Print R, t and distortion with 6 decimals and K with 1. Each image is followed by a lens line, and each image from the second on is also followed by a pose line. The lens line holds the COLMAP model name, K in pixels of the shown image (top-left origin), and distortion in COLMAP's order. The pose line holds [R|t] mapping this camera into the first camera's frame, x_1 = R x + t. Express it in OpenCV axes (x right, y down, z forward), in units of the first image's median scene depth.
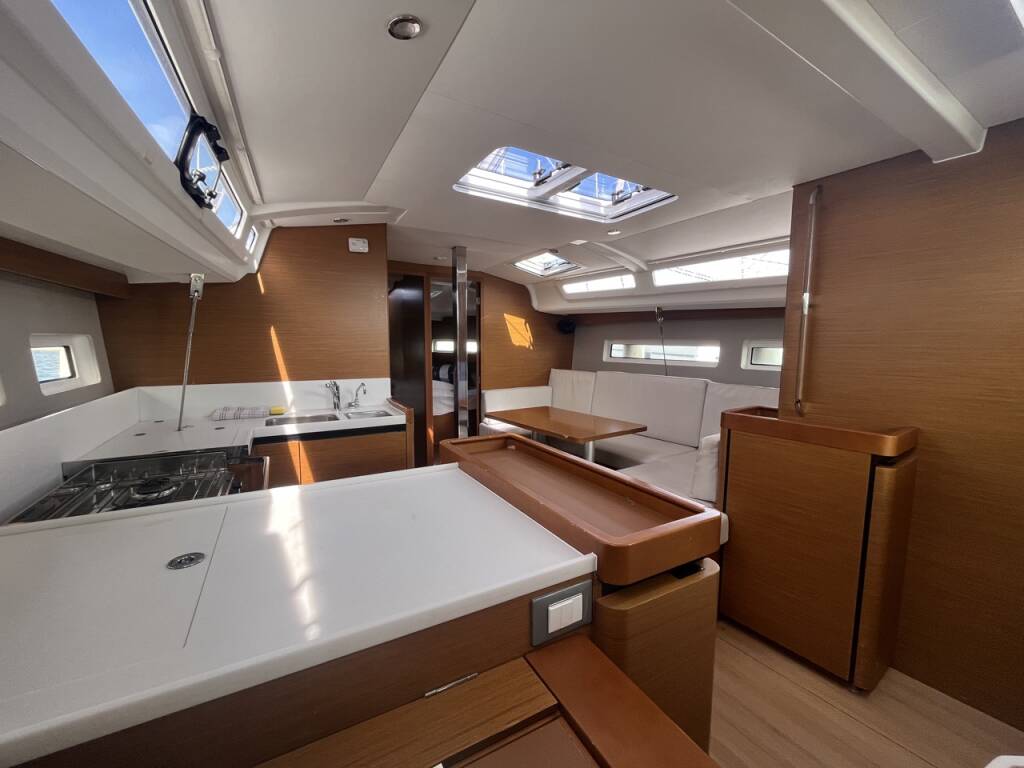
lens RADIAL K [[412.9, 0, 509.6], [0, 412.9, 390.6], [0, 0, 1]] dist [-0.006604, 0.001021]
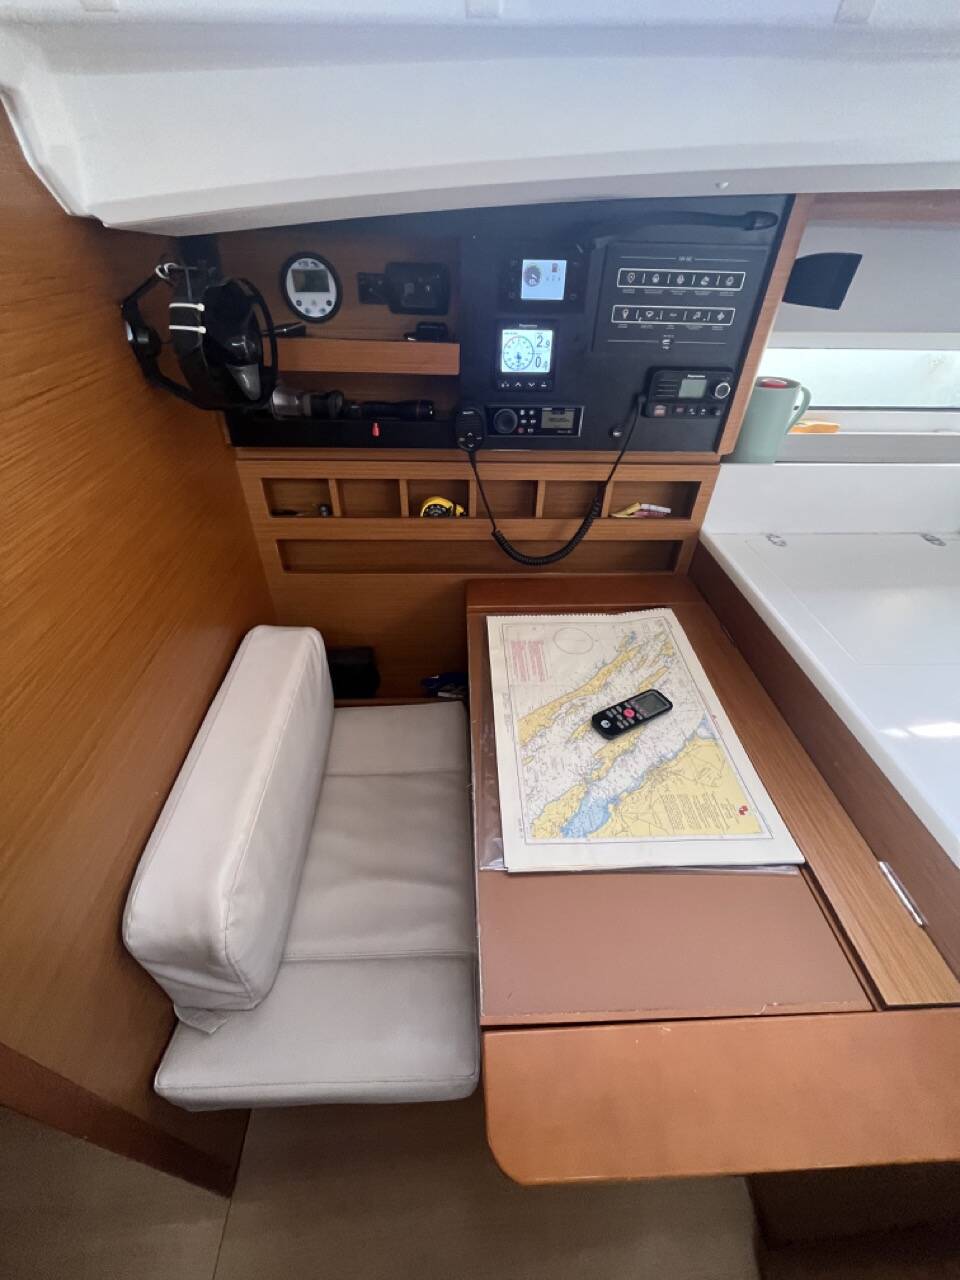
lens RADIAL K [[516.2, 0, 477.0], [0, 516.2, 640.0], [0, 0, 1]] dist [-0.006604, 0.001021]
pose [[-0.461513, 0.544466, -0.700401, 0.192787], [-0.116224, 0.745598, 0.656183, -0.081316], [0.879487, 0.384240, -0.280823, 0.072592]]
